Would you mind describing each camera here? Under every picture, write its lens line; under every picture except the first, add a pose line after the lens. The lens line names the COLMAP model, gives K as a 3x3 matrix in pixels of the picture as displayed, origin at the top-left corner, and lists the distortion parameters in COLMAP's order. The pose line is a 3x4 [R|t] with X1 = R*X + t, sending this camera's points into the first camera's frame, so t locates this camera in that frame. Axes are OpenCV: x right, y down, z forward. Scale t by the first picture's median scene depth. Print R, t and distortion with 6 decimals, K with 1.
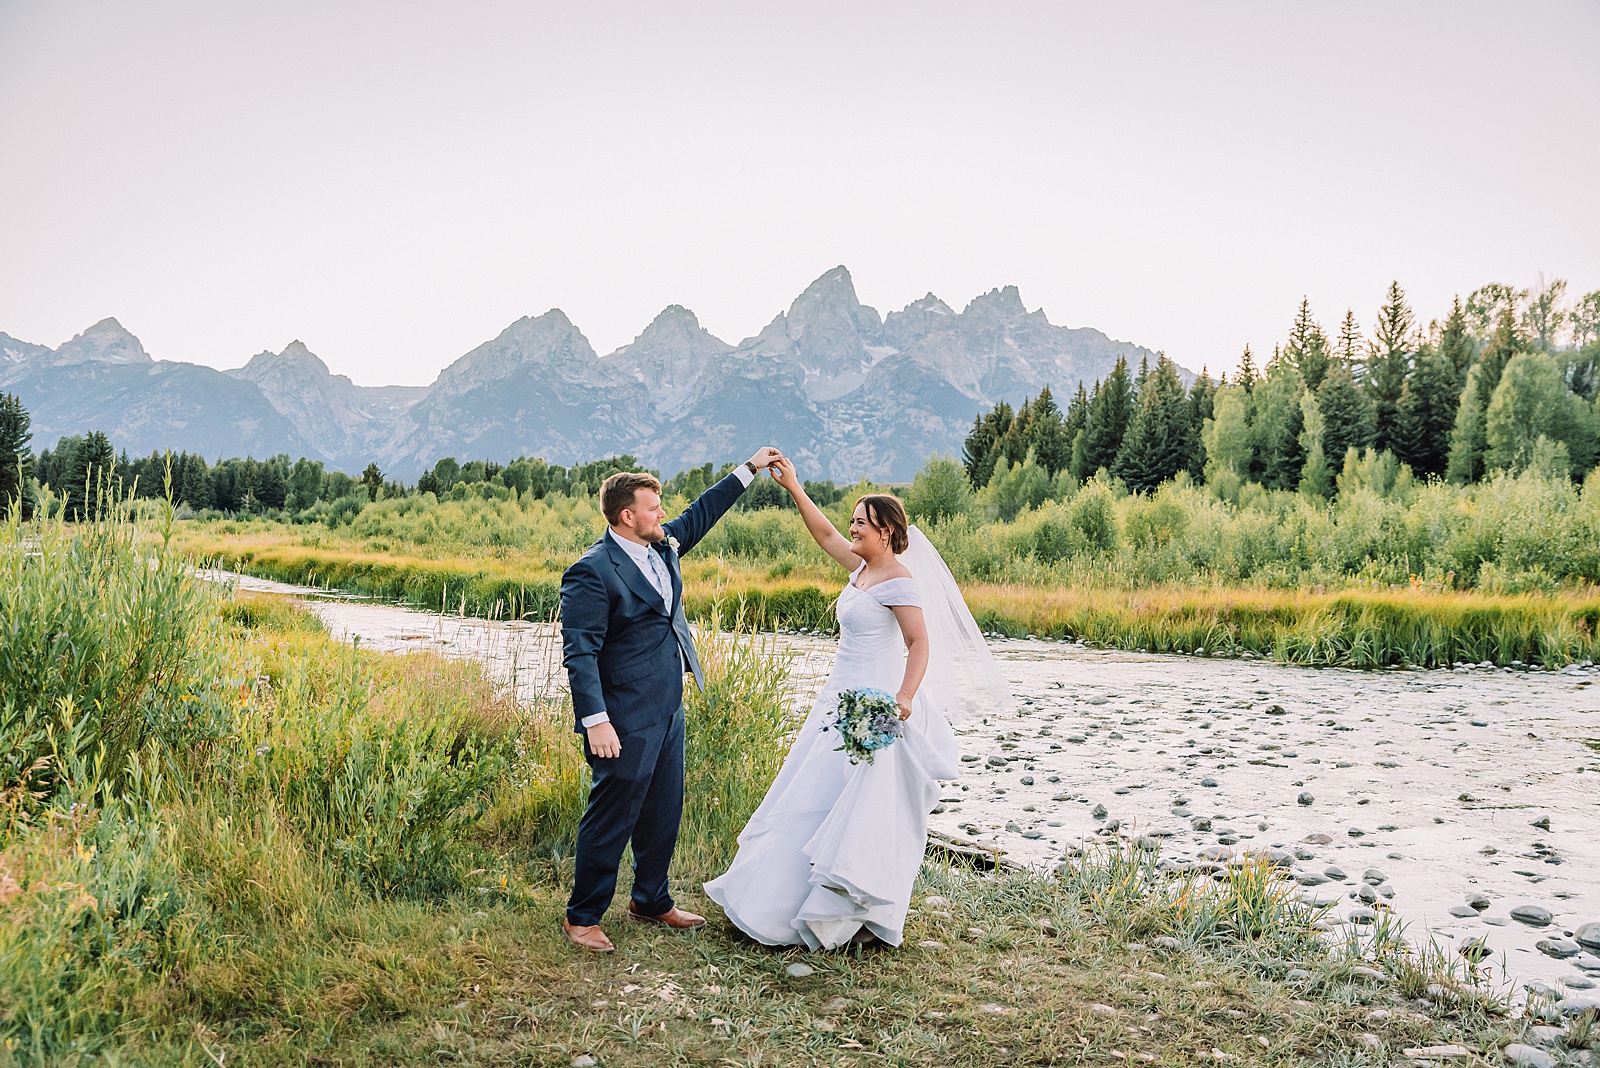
lens RADIAL K [[1350.5, 0, 802.9], [0, 1350.5, 532.9], [0, 0, 1]] dist [-0.013452, 0.013052]
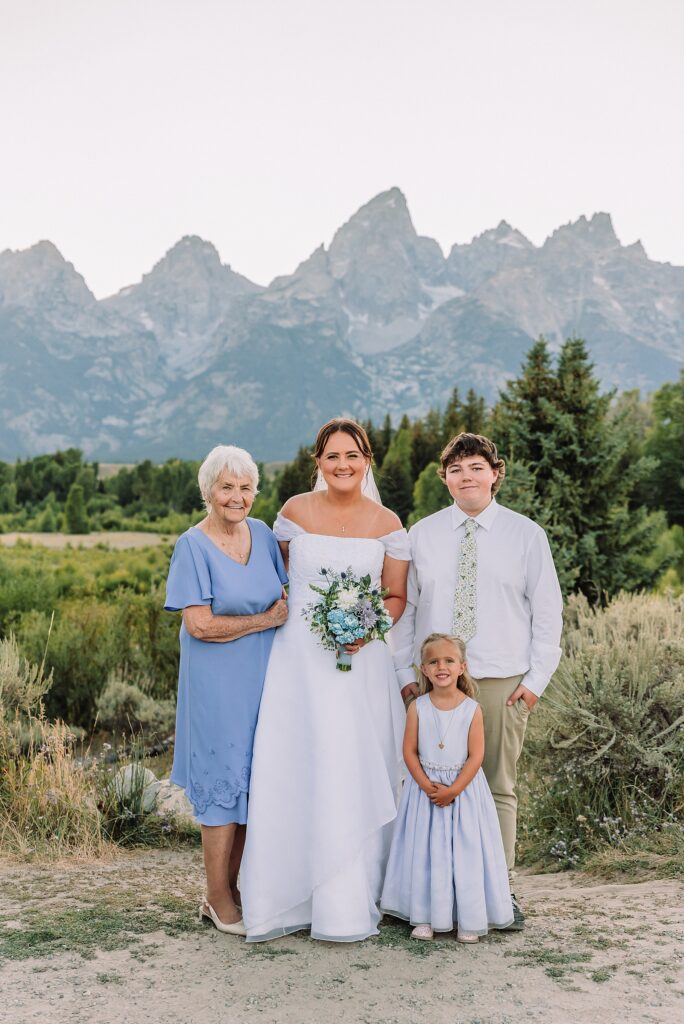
lens RADIAL K [[1683.9, 0, 342.0], [0, 1683.9, 512.0], [0, 0, 1]] dist [0.011391, 0.081387]
pose [[0.999952, 0.002212, -0.009530, 0.044921], [-0.002220, 0.999997, -0.000766, -0.005626], [0.009528, 0.000788, 0.999954, -0.128440]]
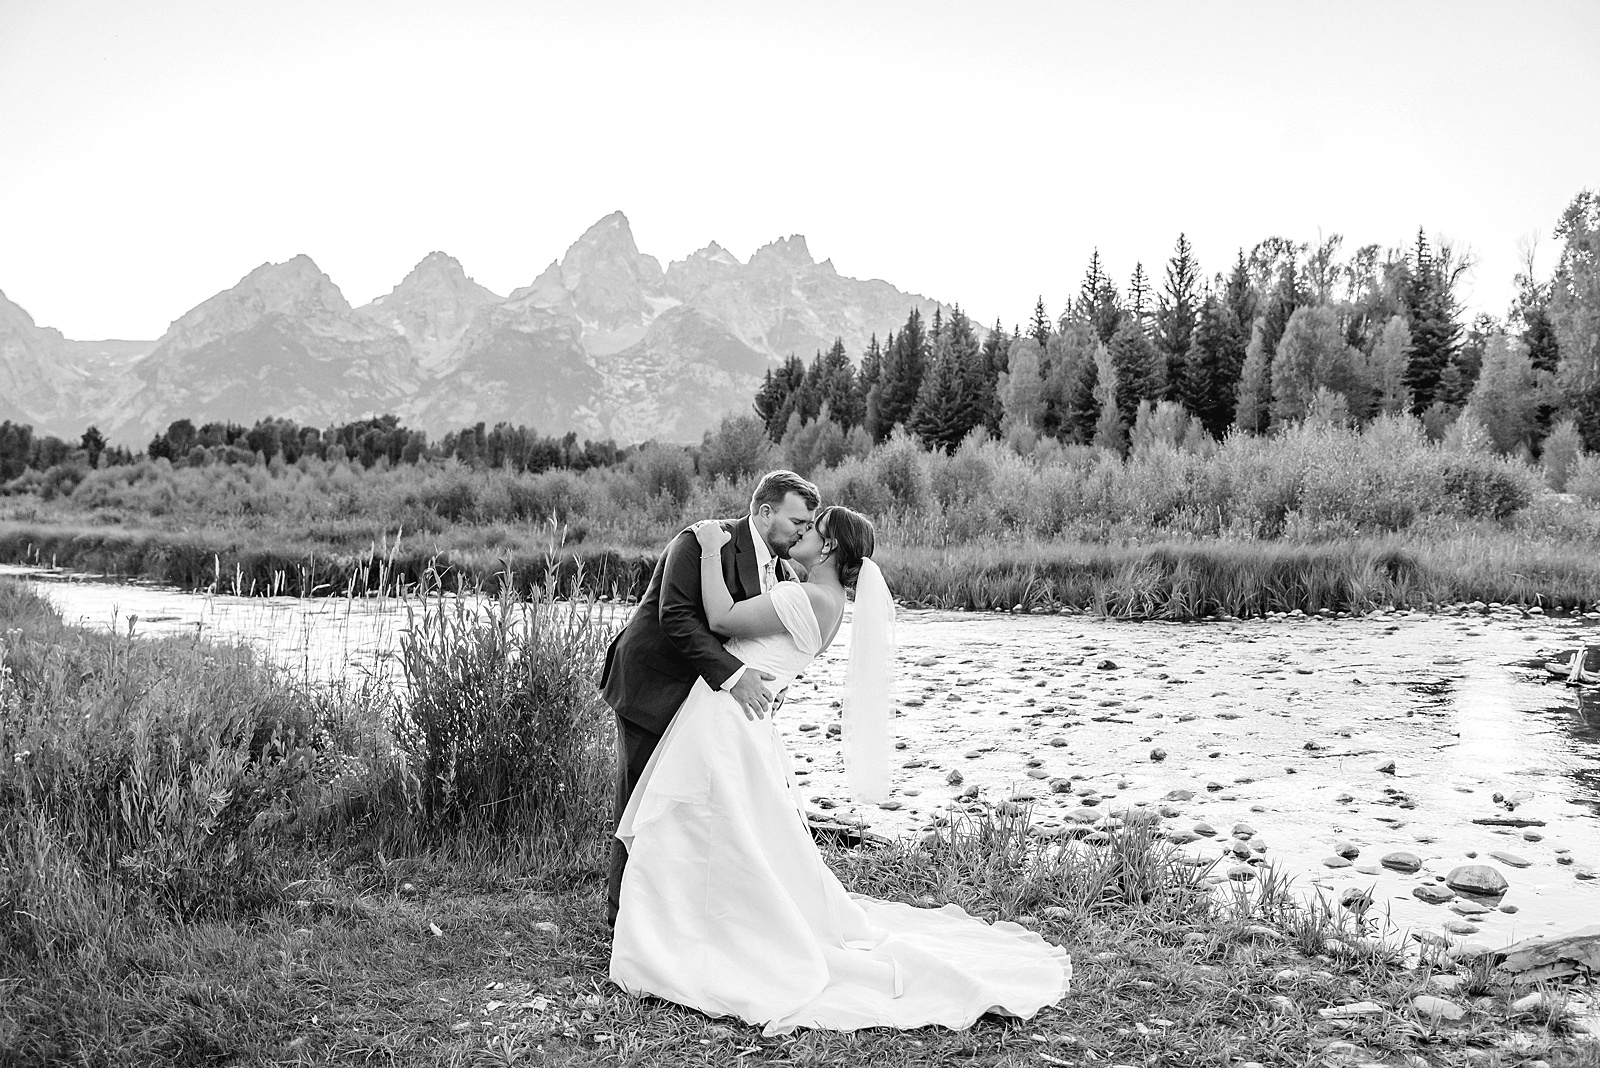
lens RADIAL K [[1416.5, 0, 812.7], [0, 1416.5, 532.0], [0, 0, 1]] dist [-0.007140, 0.021856]
pose [[0.986944, -0.021225, 0.159659, -0.001964], [0.016959, 0.999463, 0.028030, 0.000193], [-0.160168, -0.024956, 0.986774, 0.001911]]
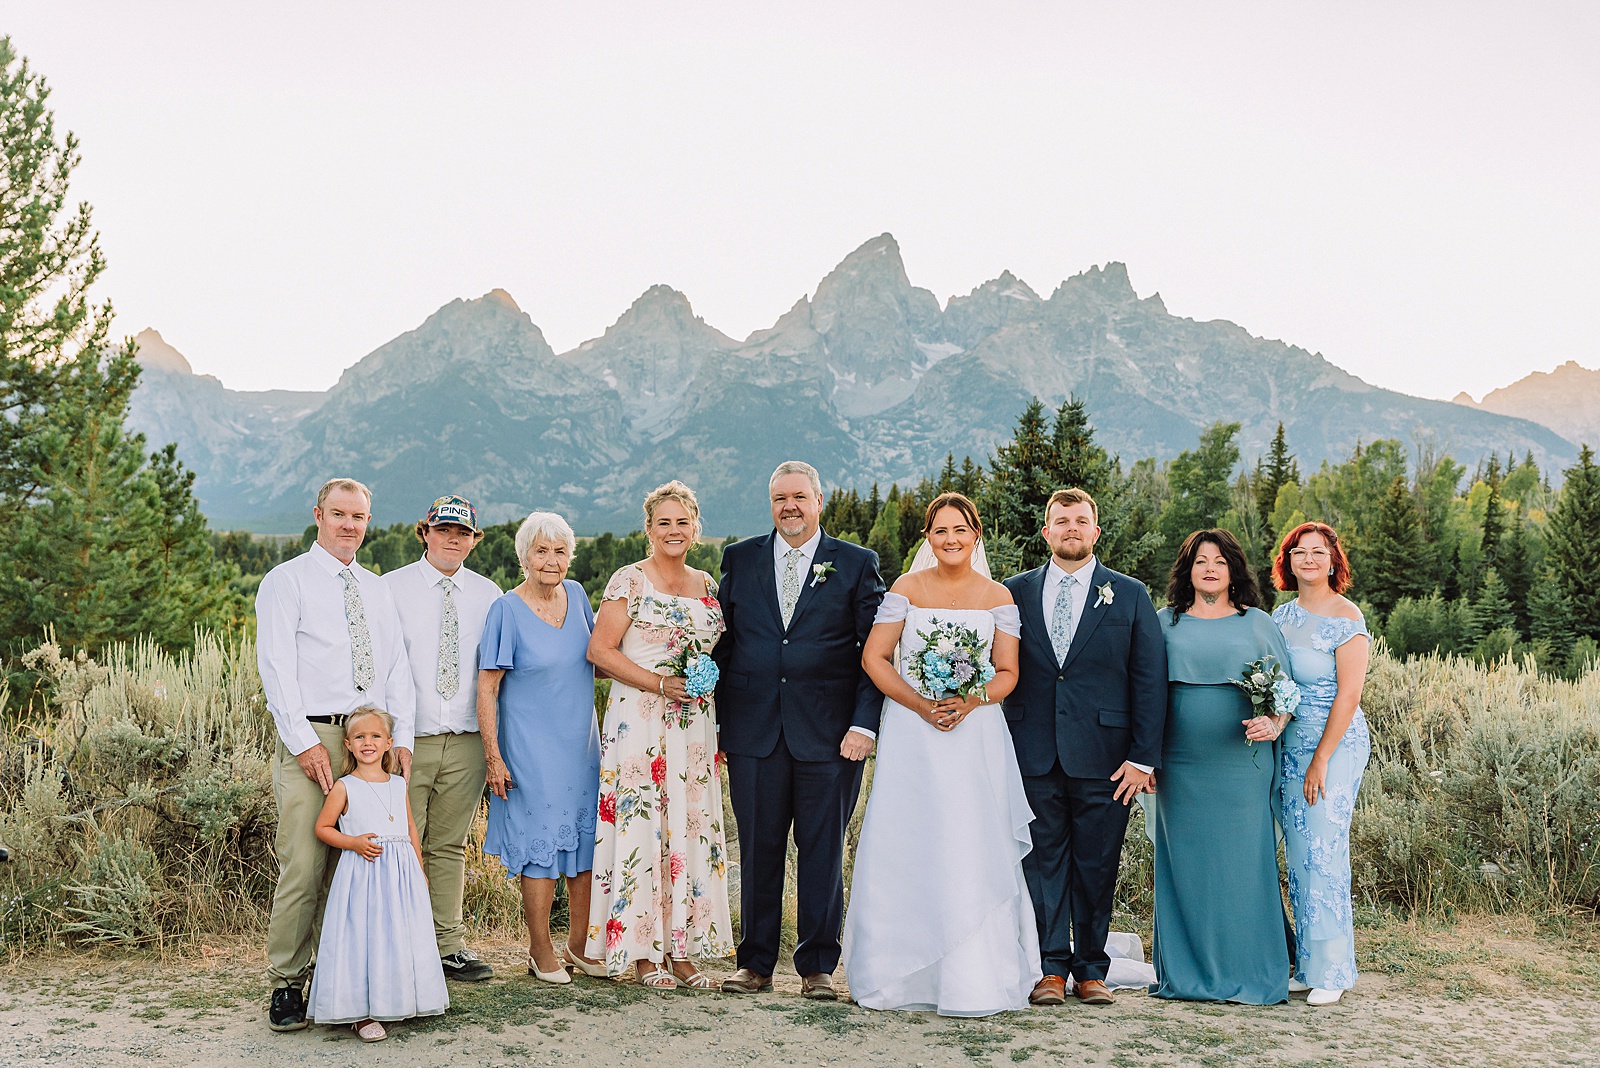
lens RADIAL K [[1877.6, 0, 795.1], [0, 1877.6, 528.2], [0, 0, 1]] dist [0.013668, -0.018618]
pose [[0.999609, 0.010713, -0.025832, 0.046561], [-0.011610, 0.999325, -0.034853, -0.005235], [0.025441, 0.035139, 0.999059, -0.132366]]
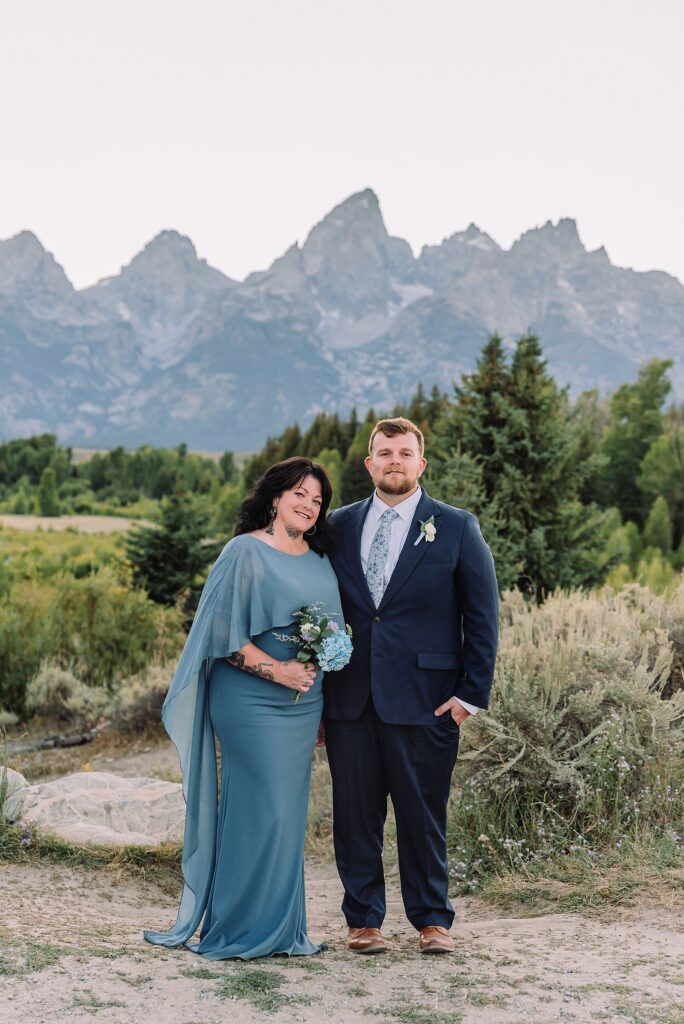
lens RADIAL K [[1631.2, 0, 342.0], [0, 1631.2, 512.0], [0, 0, 1]] dist [0.012037, -0.039986]
pose [[0.999612, 0.025942, 0.010102, 0.047568], [-0.025993, 0.999649, 0.005026, -0.005592], [-0.009969, -0.005287, 0.999936, -0.121303]]
